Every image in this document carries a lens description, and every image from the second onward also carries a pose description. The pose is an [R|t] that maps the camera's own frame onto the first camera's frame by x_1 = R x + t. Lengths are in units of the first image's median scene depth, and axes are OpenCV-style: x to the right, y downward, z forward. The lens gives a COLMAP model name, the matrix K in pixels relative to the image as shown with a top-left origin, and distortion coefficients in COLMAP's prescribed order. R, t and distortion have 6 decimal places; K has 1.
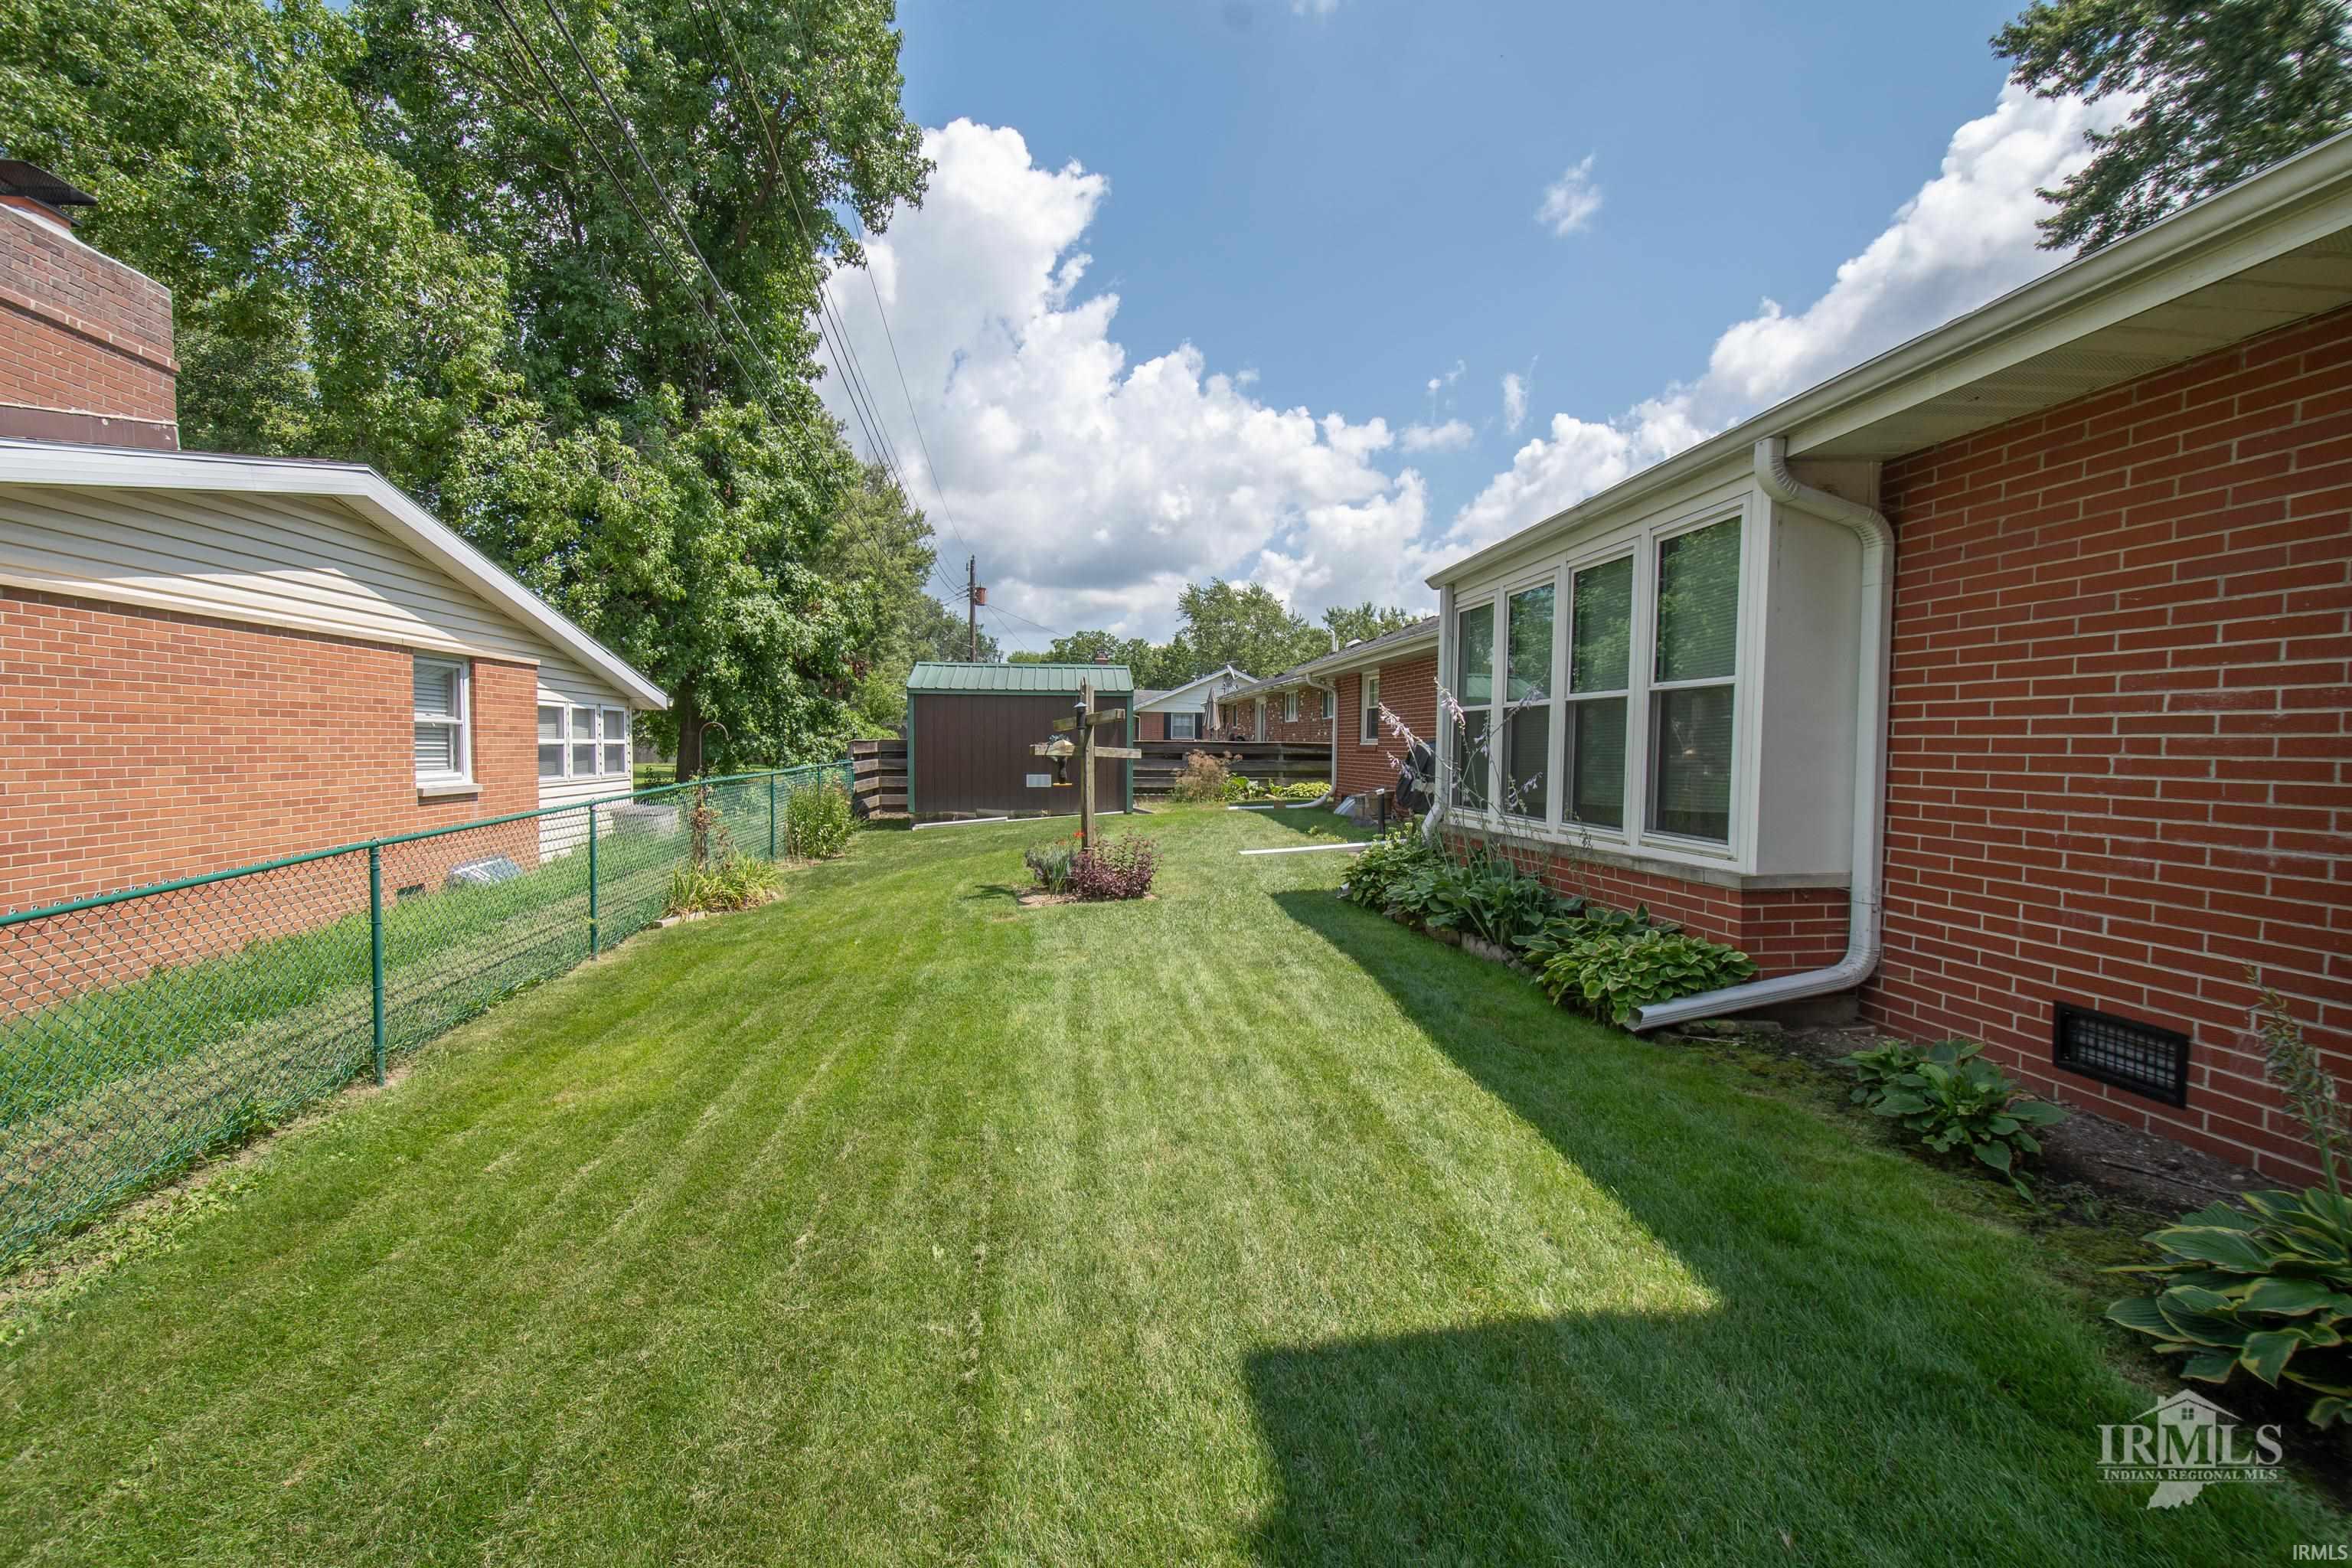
lens RADIAL K [[1028.6, 0, 1167.1], [0, 1028.6, 785.2], [0, 0, 1]] dist [0.002096, 0.006982]
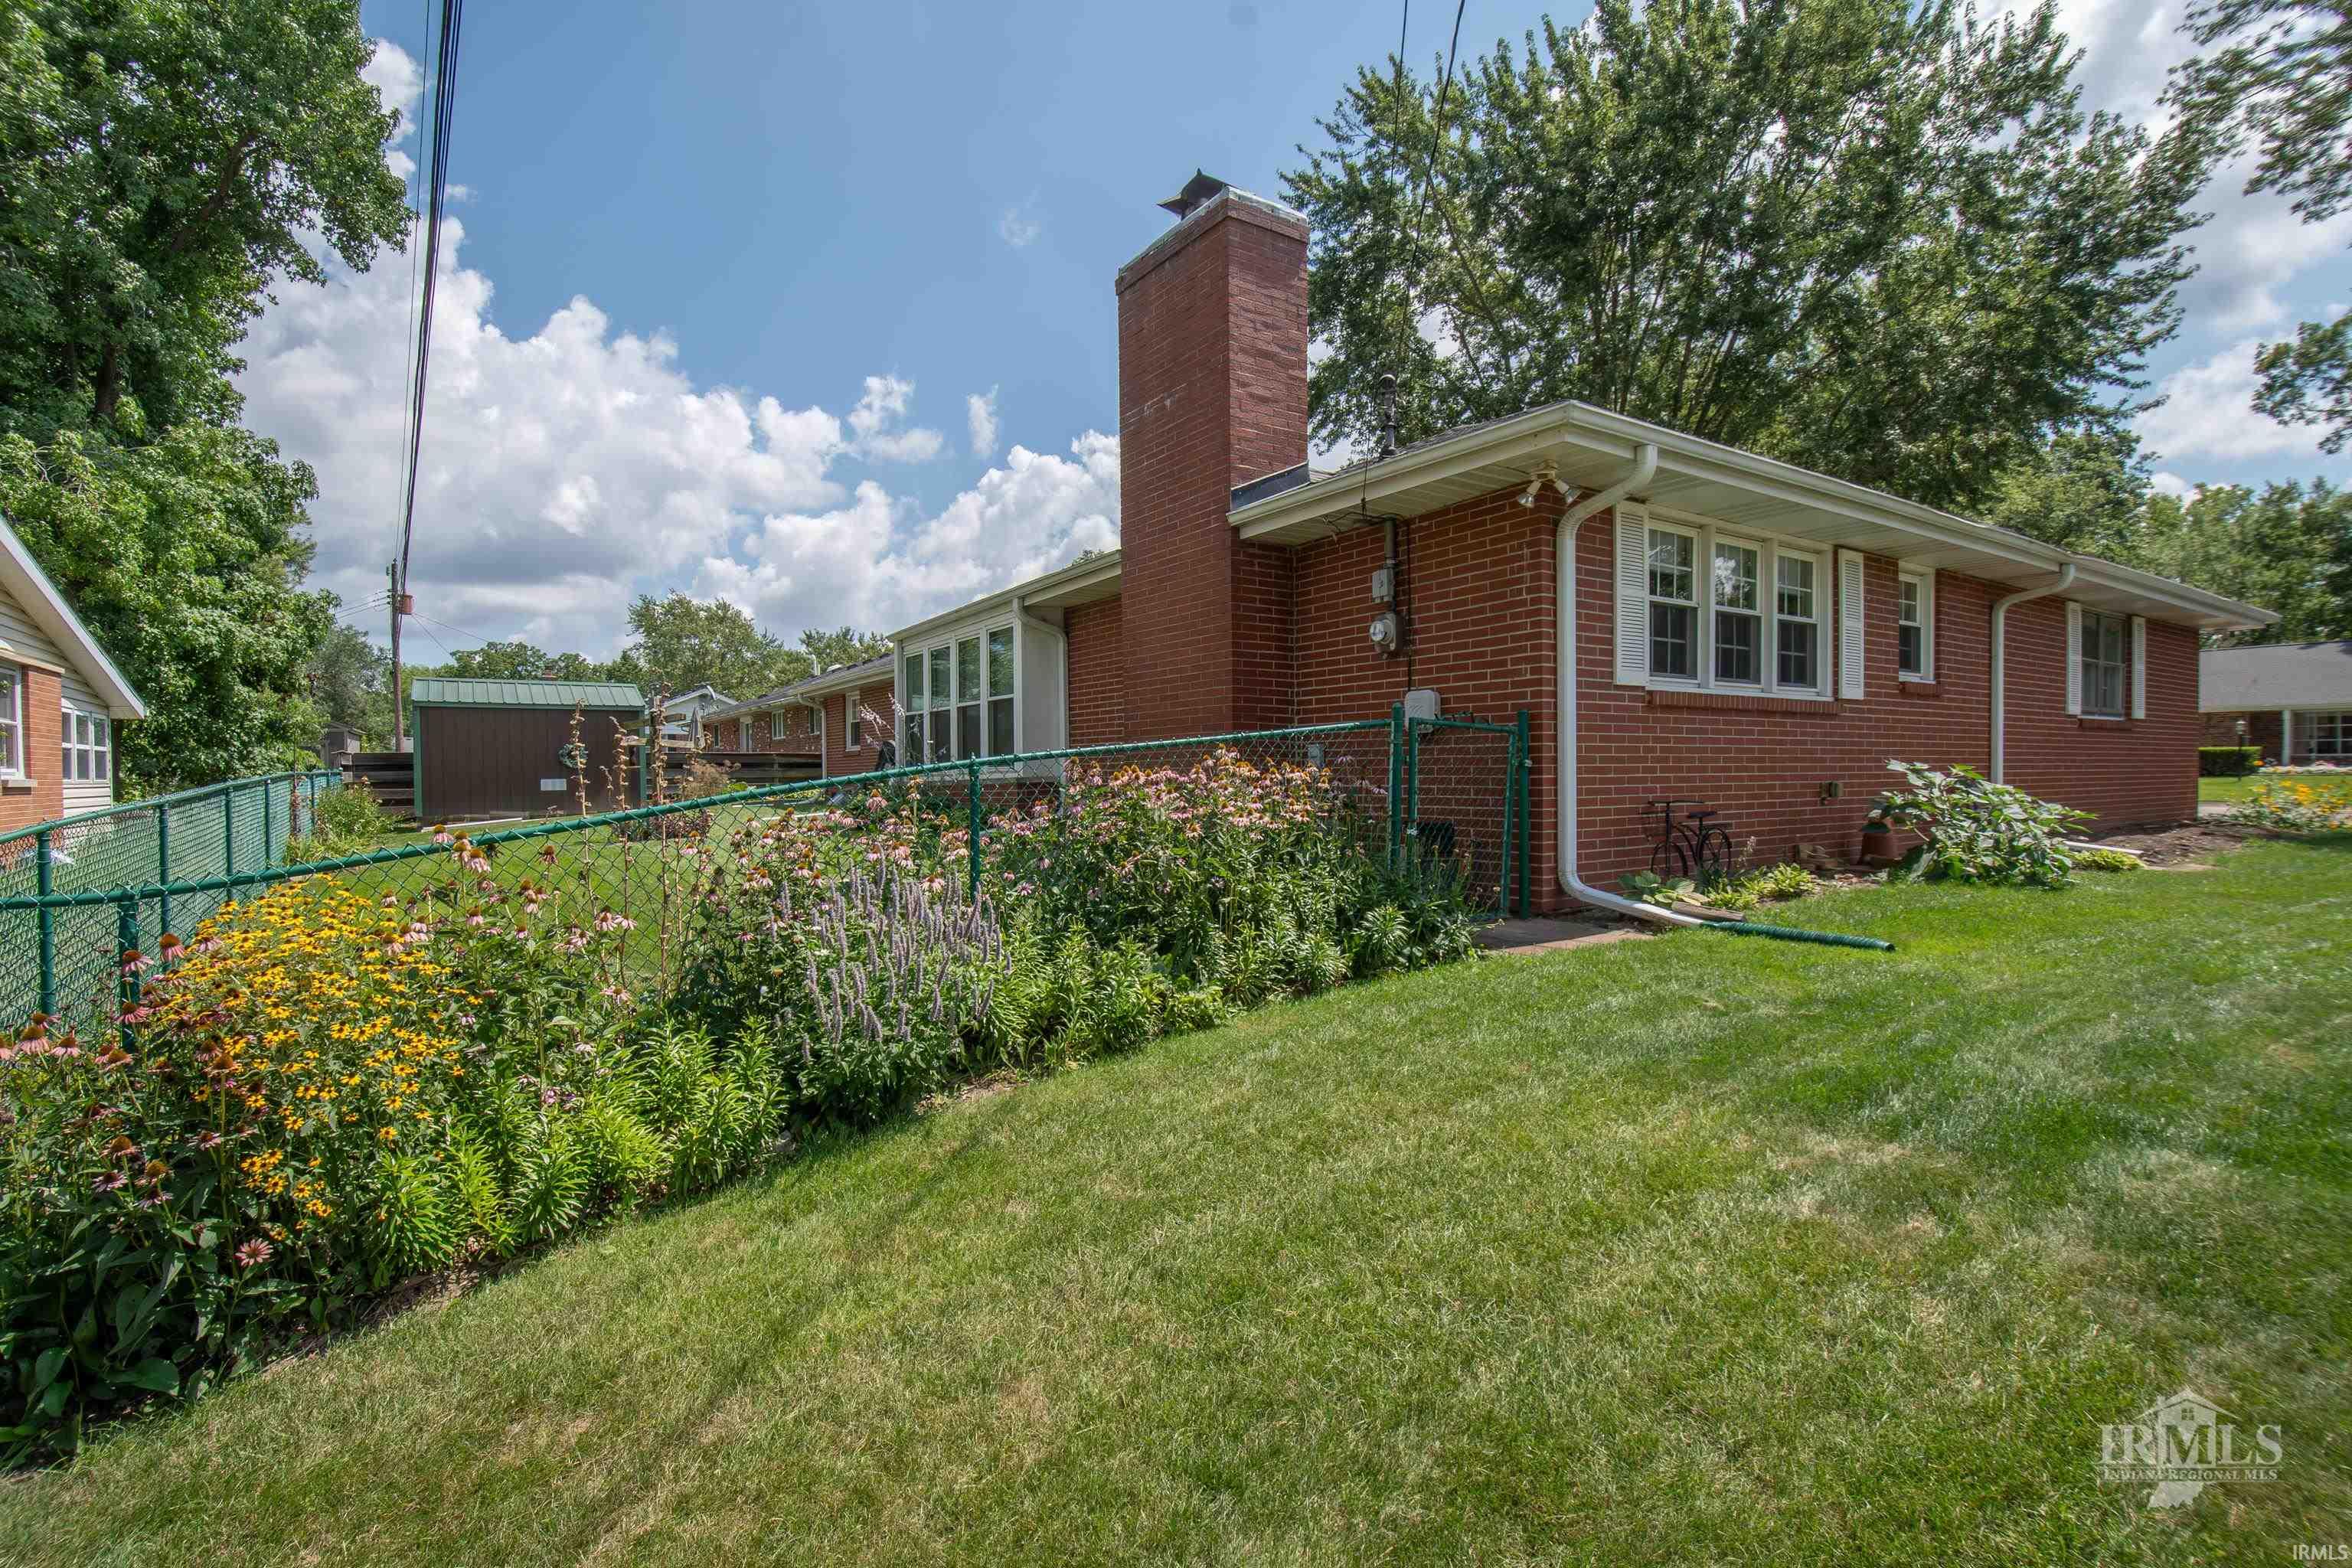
lens RADIAL K [[1050.5, 0, 1176.0], [0, 1050.5, 784.0], [0, 0, 1]] dist [0.001101, -0.000229]
pose [[0.880878, -0.025235, 0.472671, -0.063336], [0.037941, 0.999129, -0.017365, 0.037799], [-0.471821, 0.033230, 0.881068, -0.312507]]
